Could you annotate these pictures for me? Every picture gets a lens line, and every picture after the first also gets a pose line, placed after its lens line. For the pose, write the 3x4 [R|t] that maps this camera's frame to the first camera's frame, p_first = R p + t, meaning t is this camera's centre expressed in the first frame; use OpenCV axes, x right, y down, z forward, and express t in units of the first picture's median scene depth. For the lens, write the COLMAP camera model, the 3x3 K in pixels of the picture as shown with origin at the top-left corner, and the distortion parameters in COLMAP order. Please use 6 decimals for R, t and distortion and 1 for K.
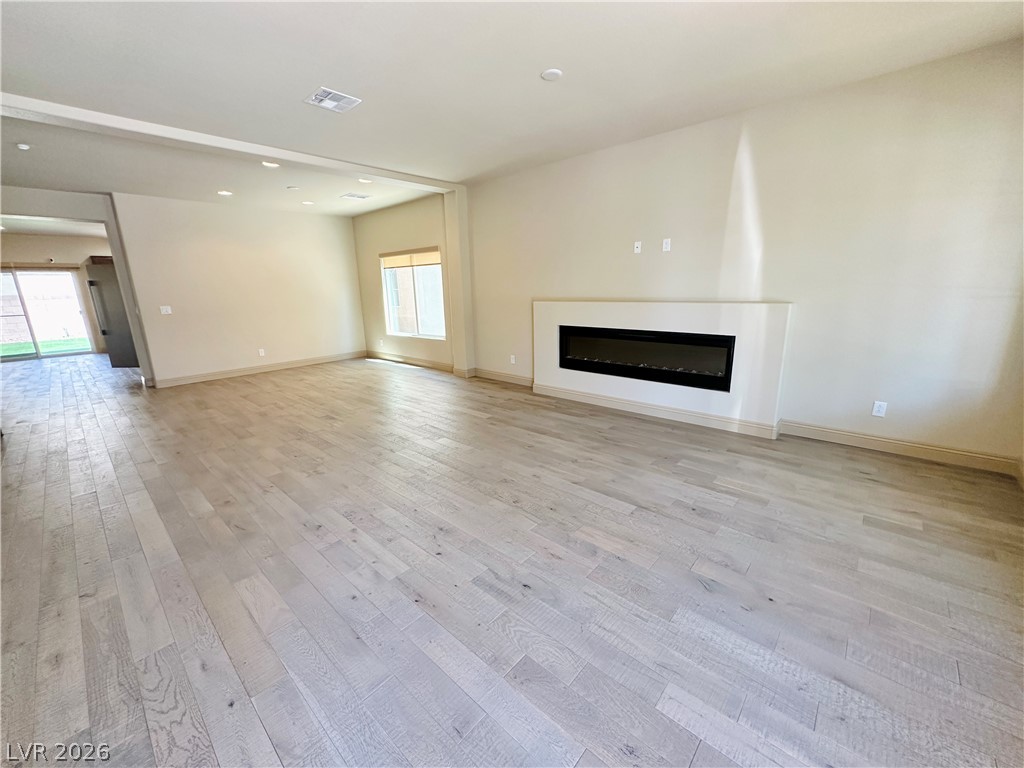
lens RADIAL K [[408.8, 0, 514.0], [0, 408.8, 383.2], [0, 0, 1]] dist [-0.002482, 0.000805]
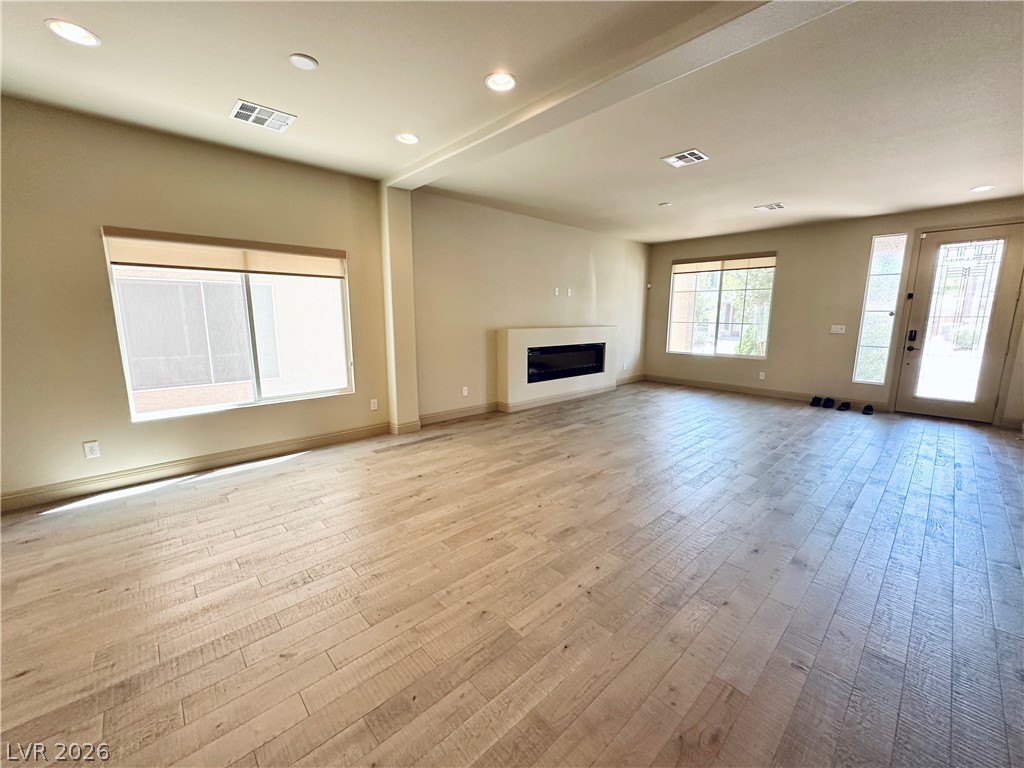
lens RADIAL K [[408.8, 0, 510.5], [0, 408.8, 383.5], [0, 0, 1]] dist [-0.002482, 0.000805]
pose [[0.086632, -0.141002, 0.986212, -1.500696], [0.226224, 0.966857, 0.118363, -0.265632], [-0.970215, 0.212850, 0.115658, 1.277262]]
